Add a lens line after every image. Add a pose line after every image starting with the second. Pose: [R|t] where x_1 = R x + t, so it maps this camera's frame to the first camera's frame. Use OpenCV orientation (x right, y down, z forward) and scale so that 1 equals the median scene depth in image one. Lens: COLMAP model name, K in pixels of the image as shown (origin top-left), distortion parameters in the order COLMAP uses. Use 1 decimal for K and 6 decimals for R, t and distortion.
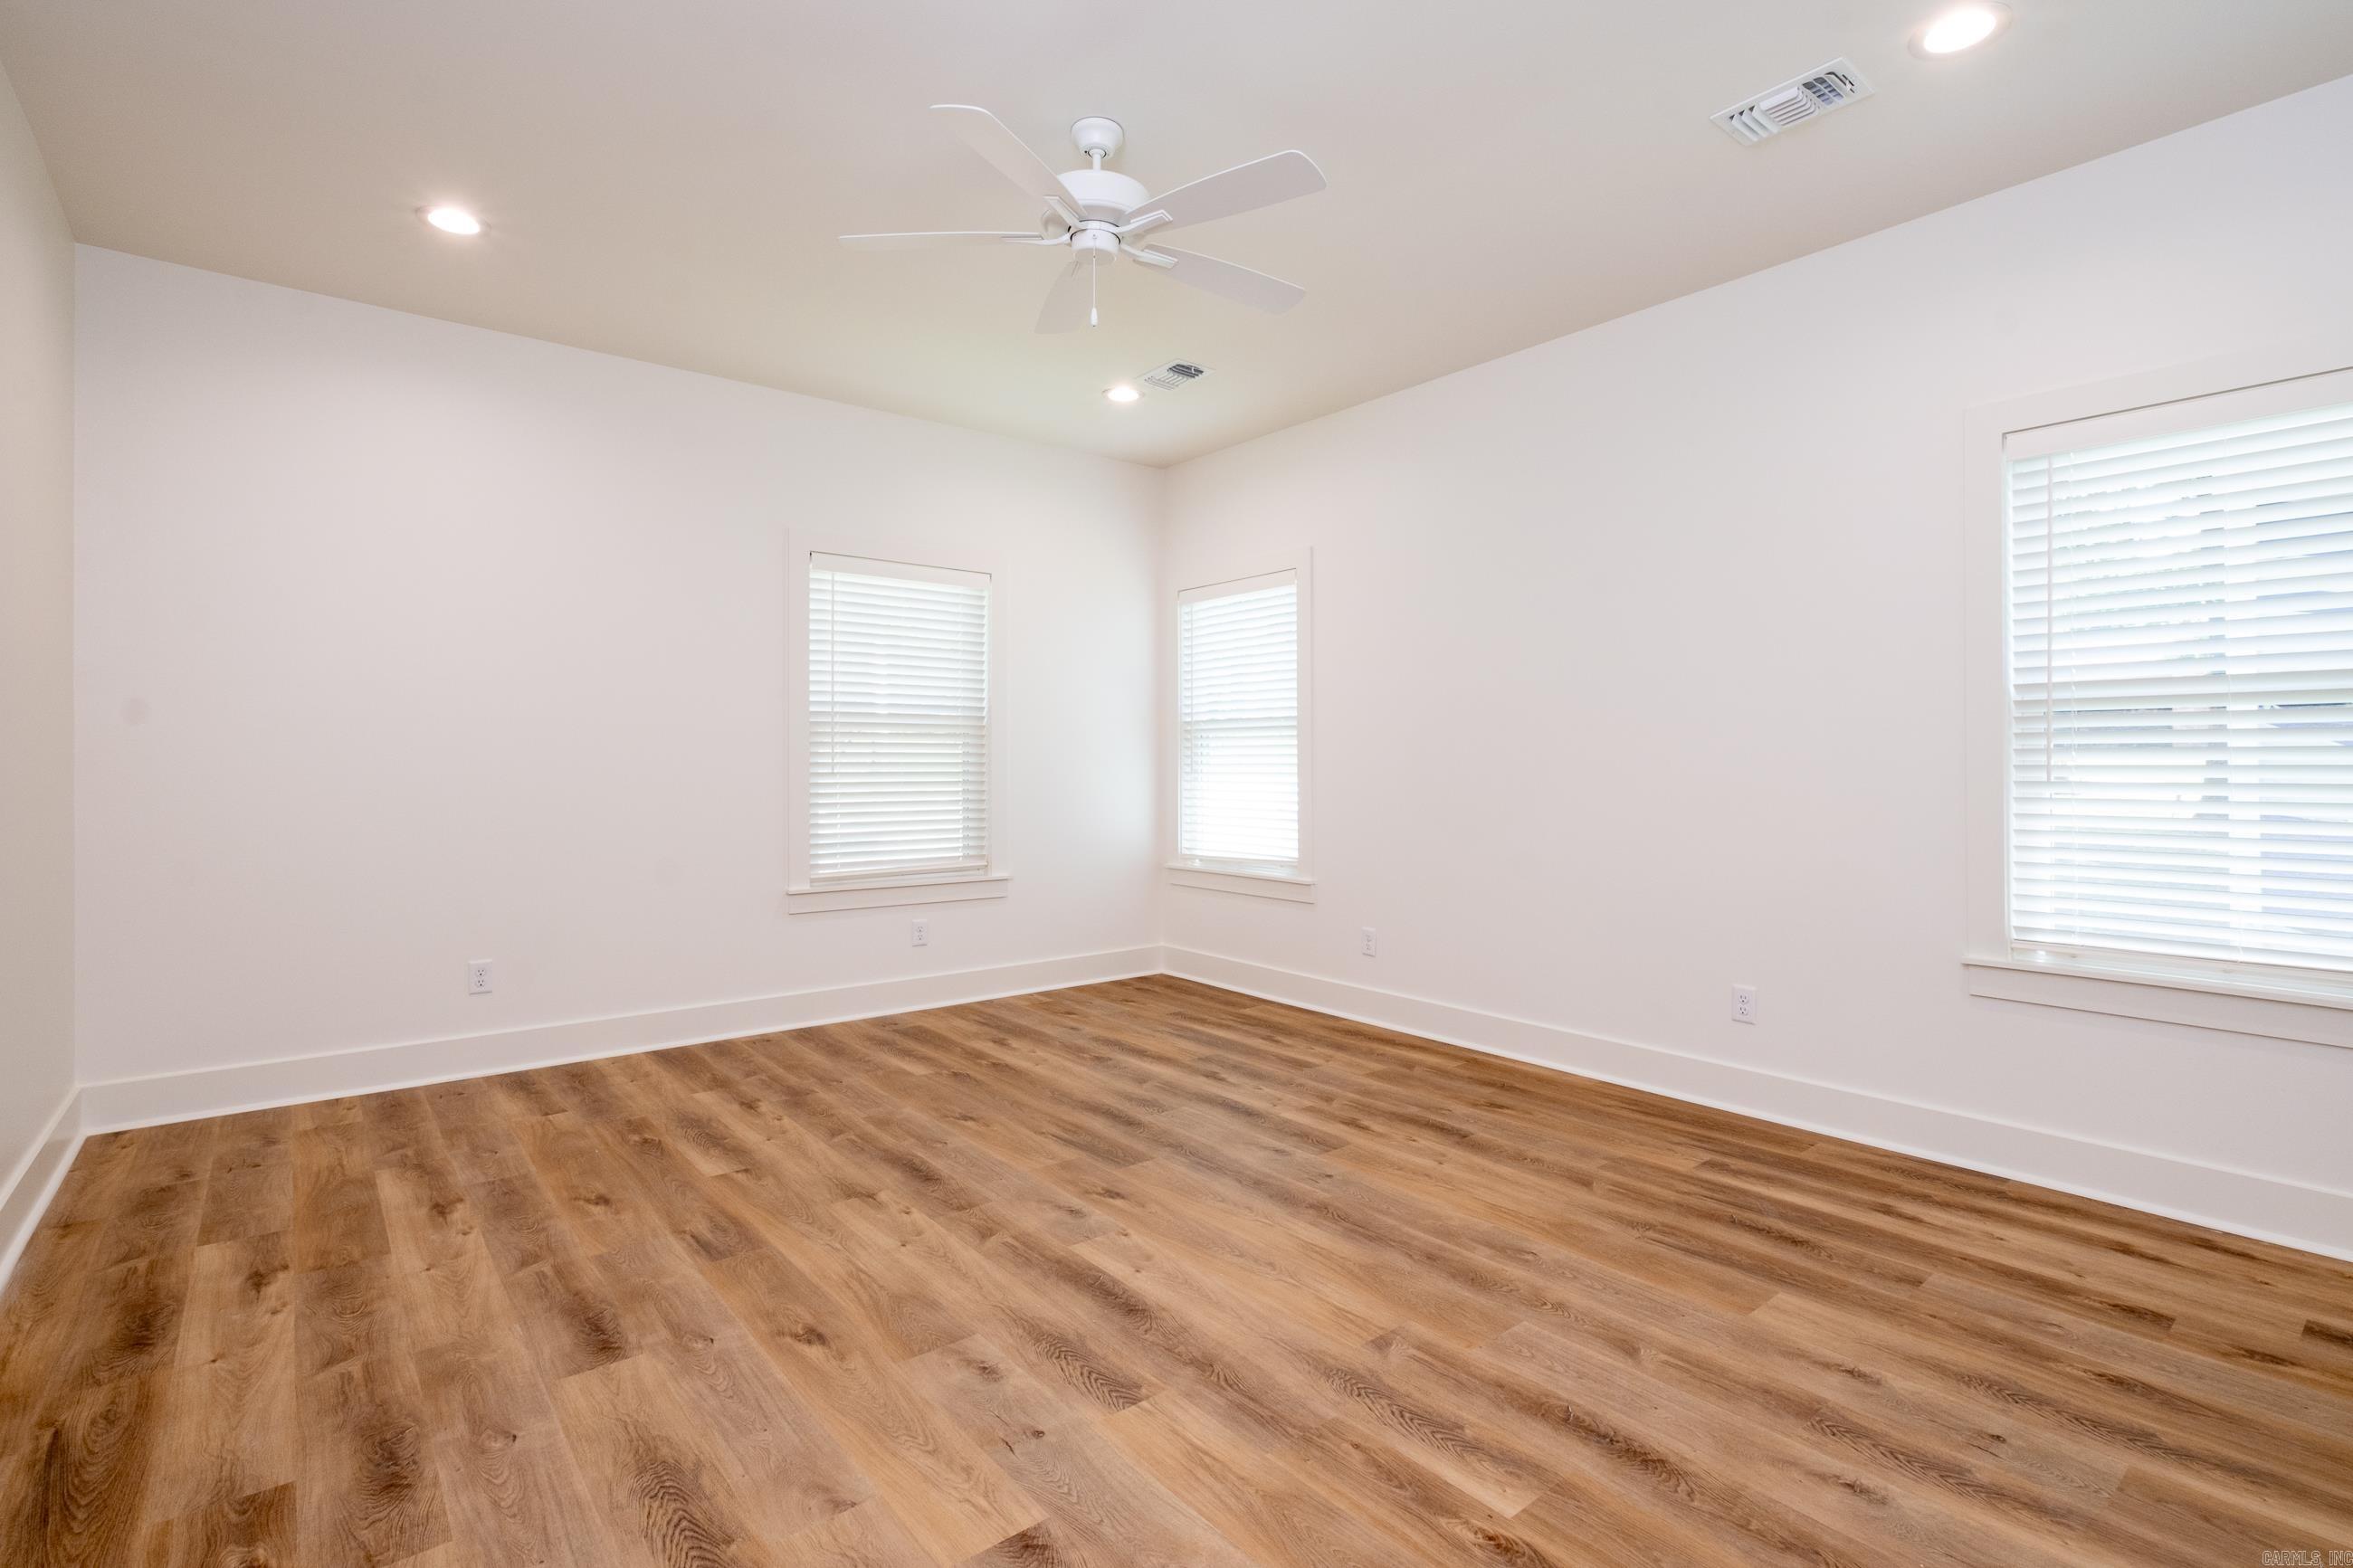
lens RADIAL K [[1091.4, 0, 1177.3], [0, 1091.4, 776.3], [0, 0, 1]] dist [-0.004045, 0.000440]
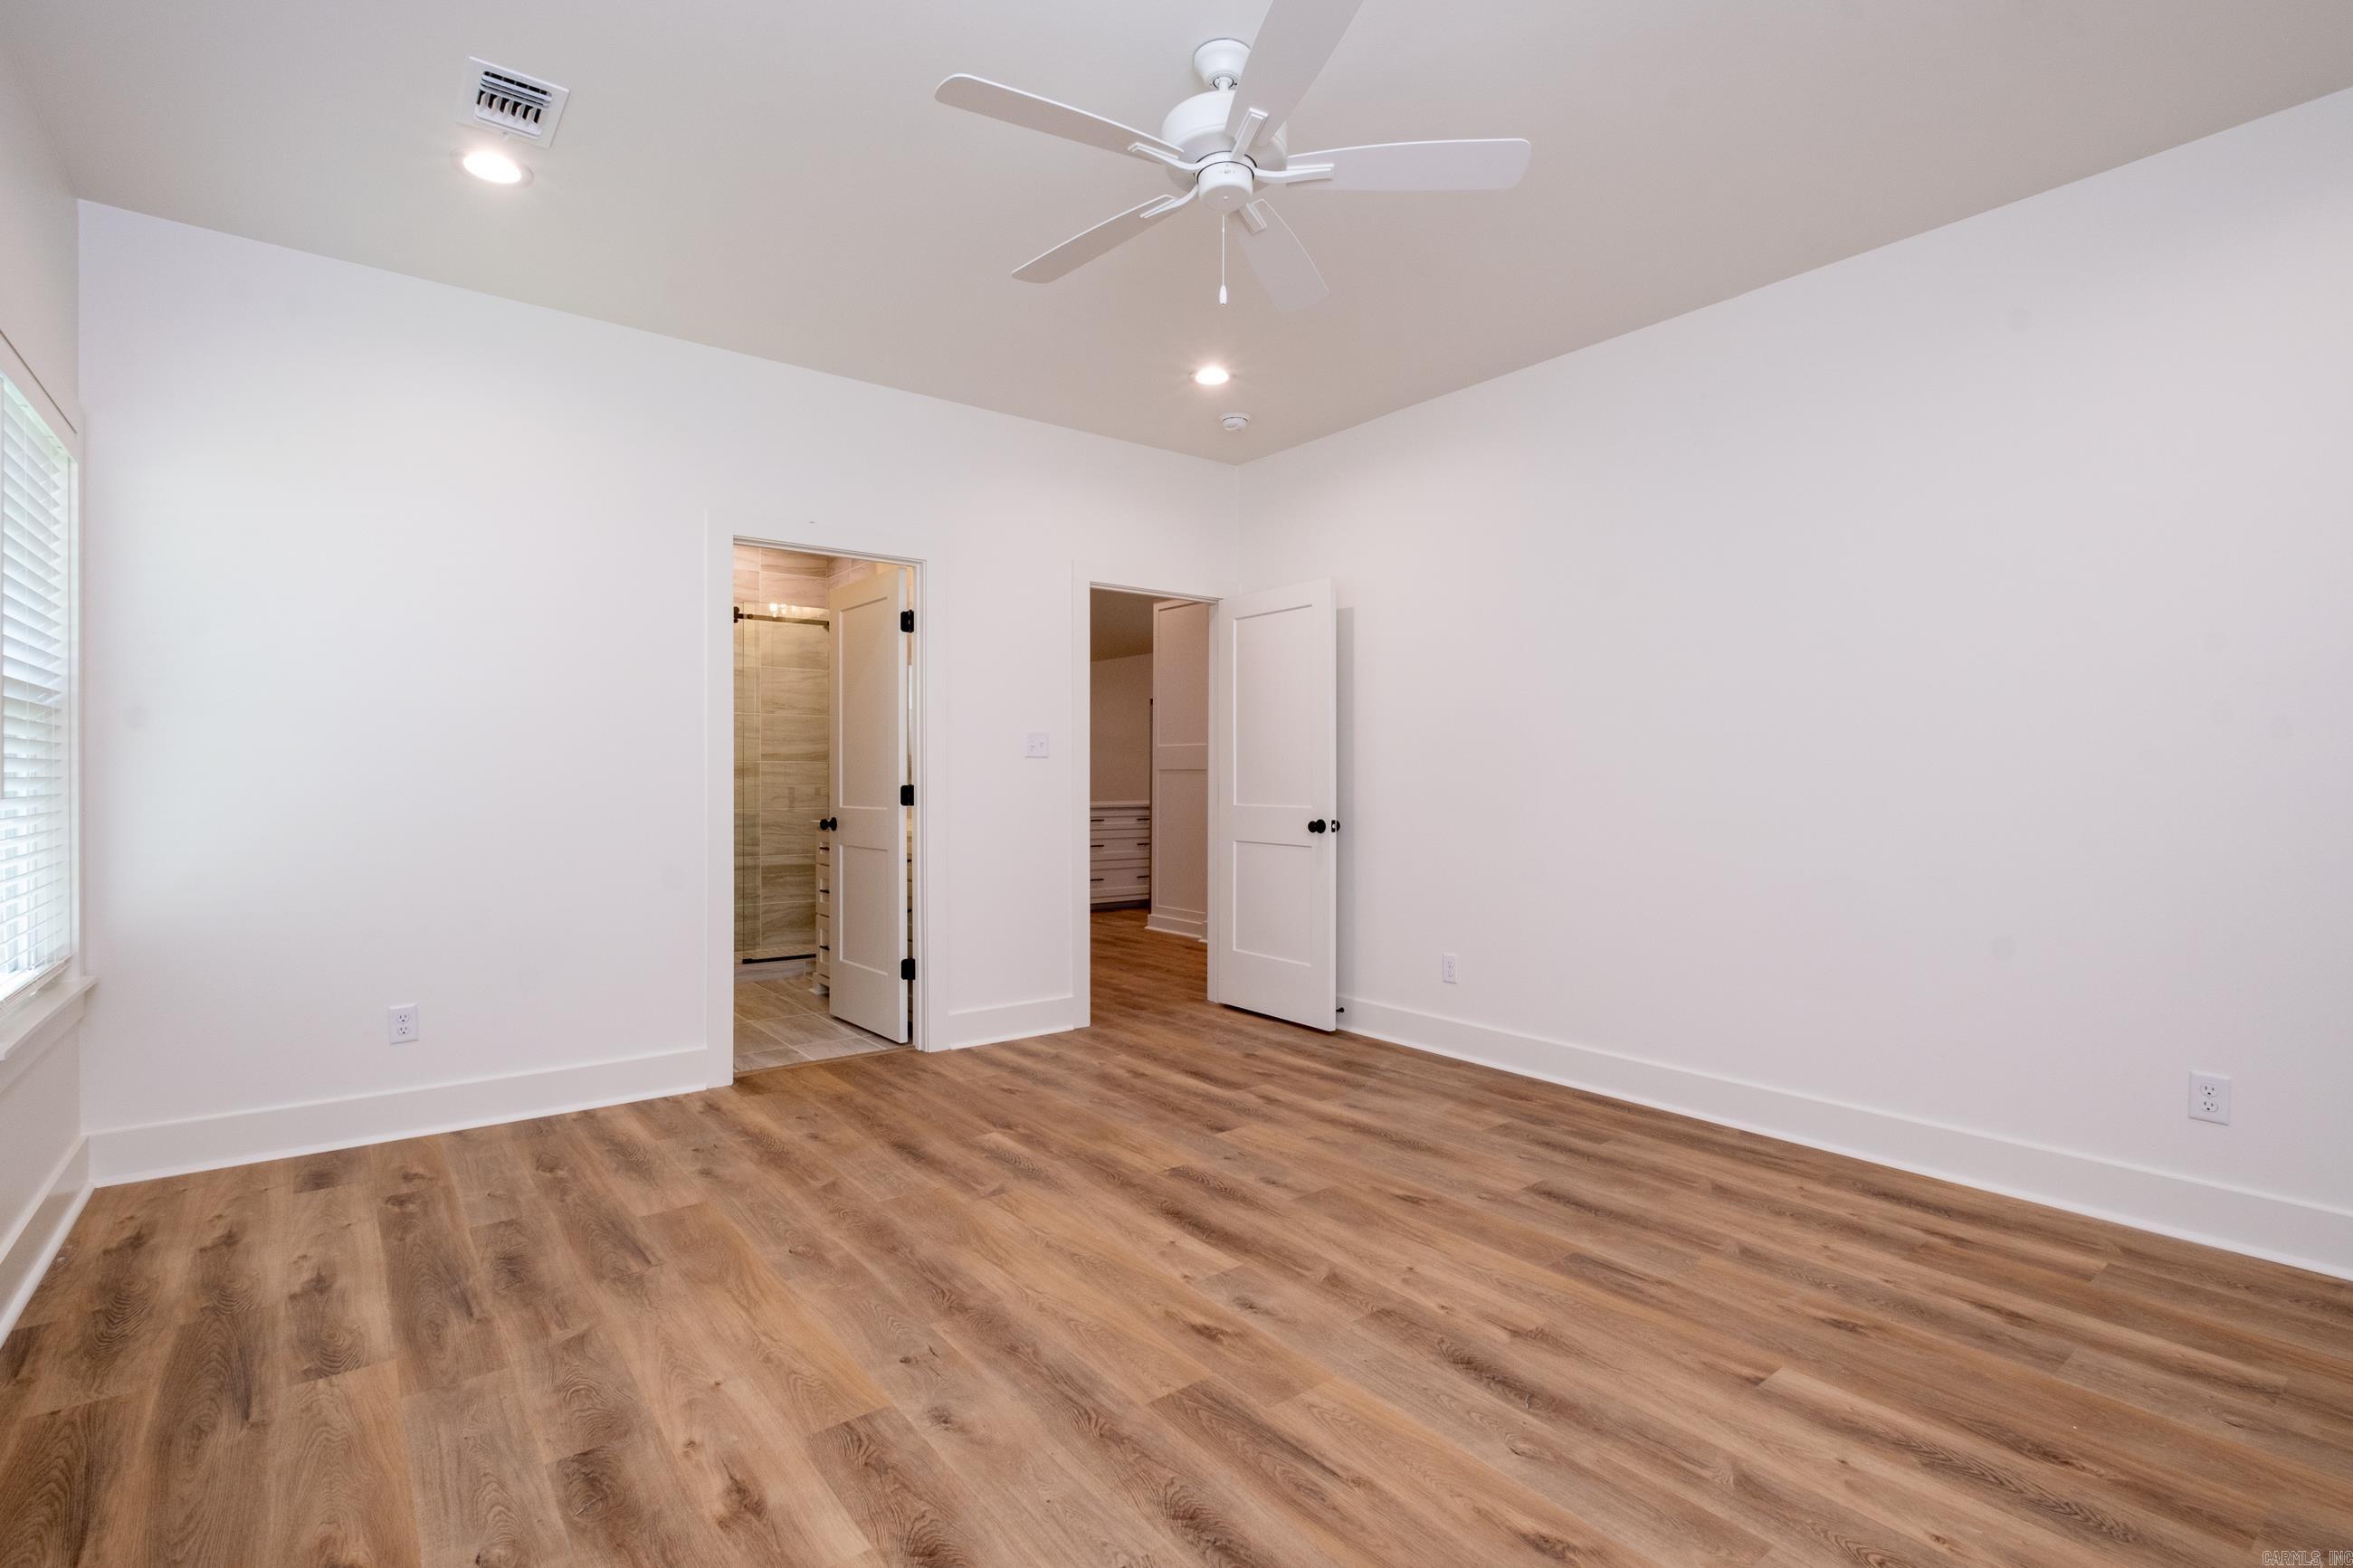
lens RADIAL K [[1091.4, 0, 1177.3], [0, 1091.4, 776.3], [0, 0, 1]] dist [-0.004045, 0.000440]
pose [[-0.999723, -0.002409, 0.023392, -0.060960], [-0.002150, 0.999936, 0.011101, -0.025084], [-0.023417, 0.011048, -0.999665, 1.941639]]
